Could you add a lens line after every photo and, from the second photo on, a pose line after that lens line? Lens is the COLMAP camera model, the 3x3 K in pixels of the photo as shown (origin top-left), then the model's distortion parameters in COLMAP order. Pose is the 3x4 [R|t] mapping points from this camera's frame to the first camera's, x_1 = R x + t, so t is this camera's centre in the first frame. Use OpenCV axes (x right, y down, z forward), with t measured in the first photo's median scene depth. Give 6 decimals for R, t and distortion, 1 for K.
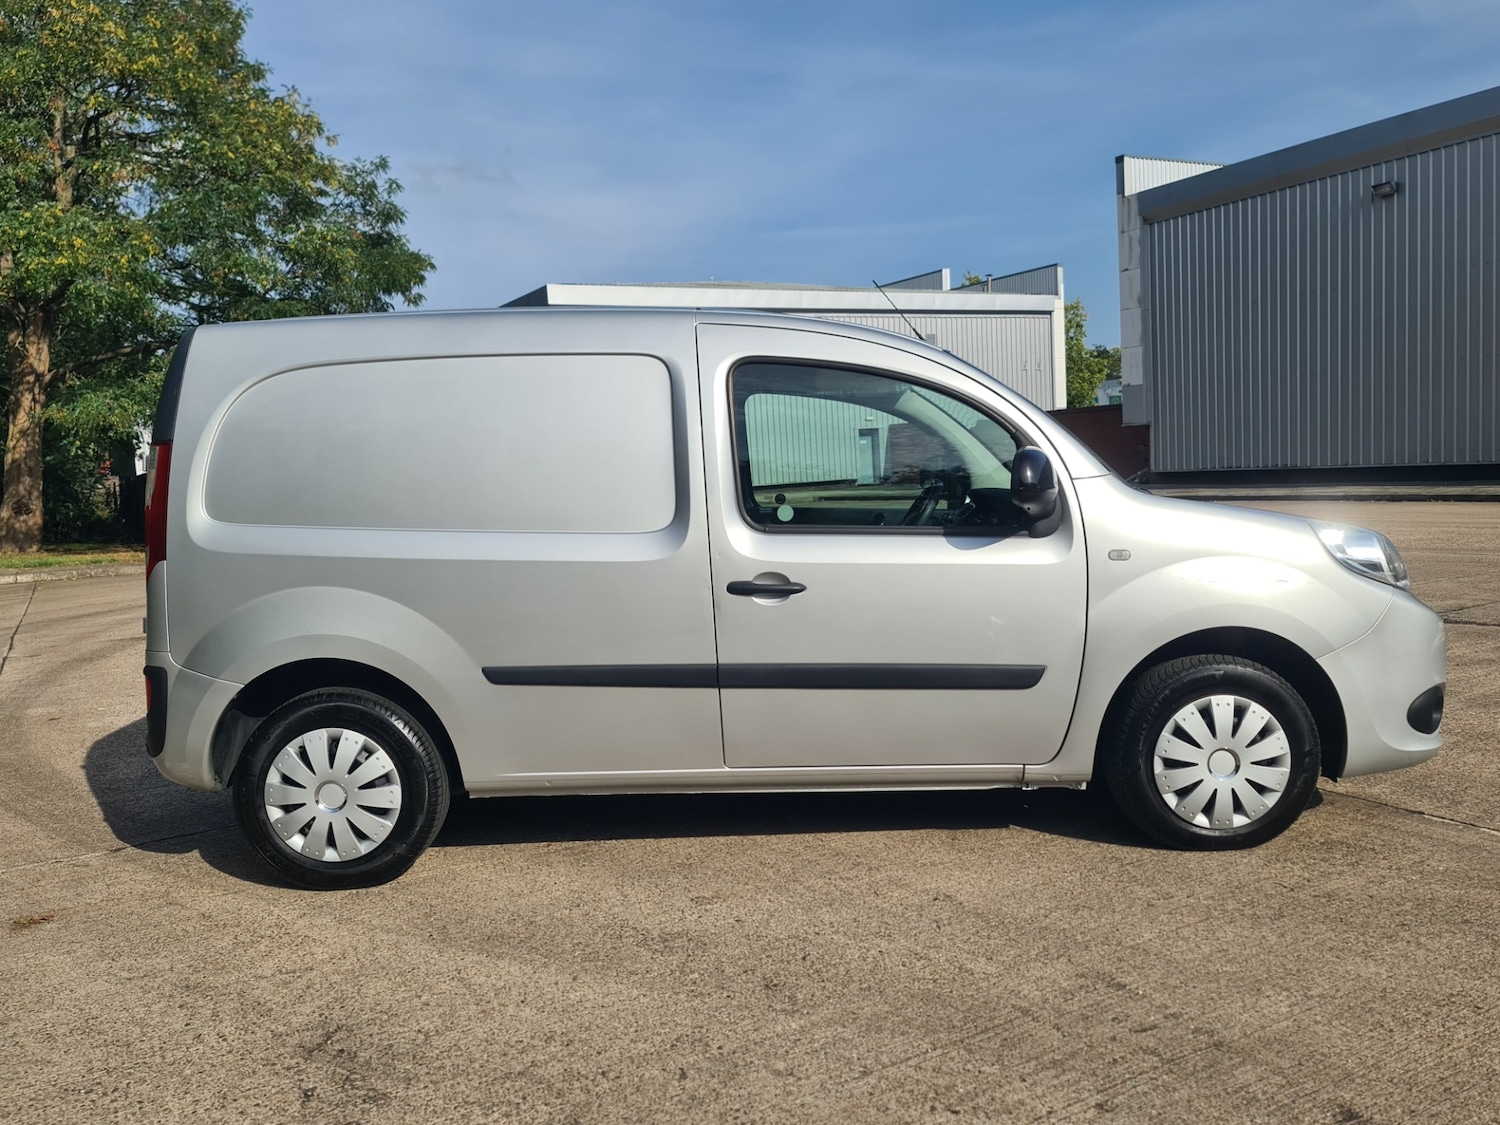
lens RADIAL K [[1154.2, 0, 774.6], [0, 1154.2, 554.1], [0, 0, 1]] dist [0.045600, -0.008409]
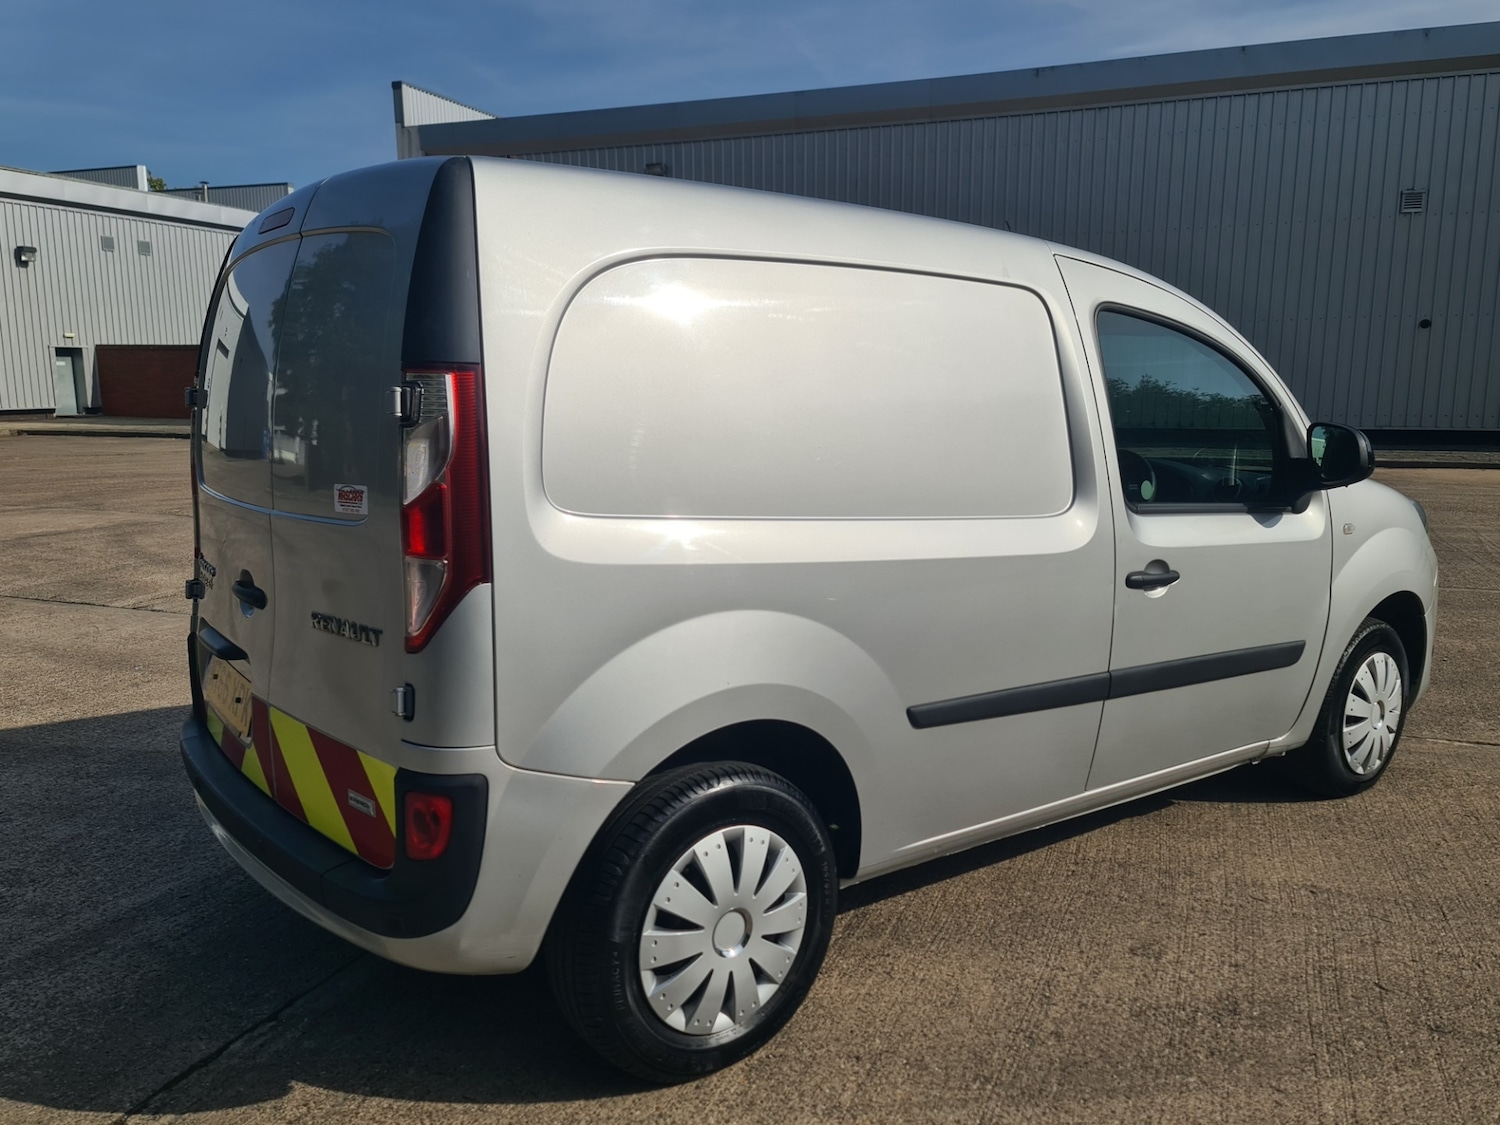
lens RADIAL K [[1151.7, 0, 758.9], [0, 1151.7, 565.6], [0, 0, 1]] dist [0.027306, 0.043674]
pose [[0.788787, -0.043904, 0.613097, -0.744592], [0.006918, 0.998017, 0.062567, -0.034772], [-0.614628, -0.045111, 0.787526, 0.489069]]
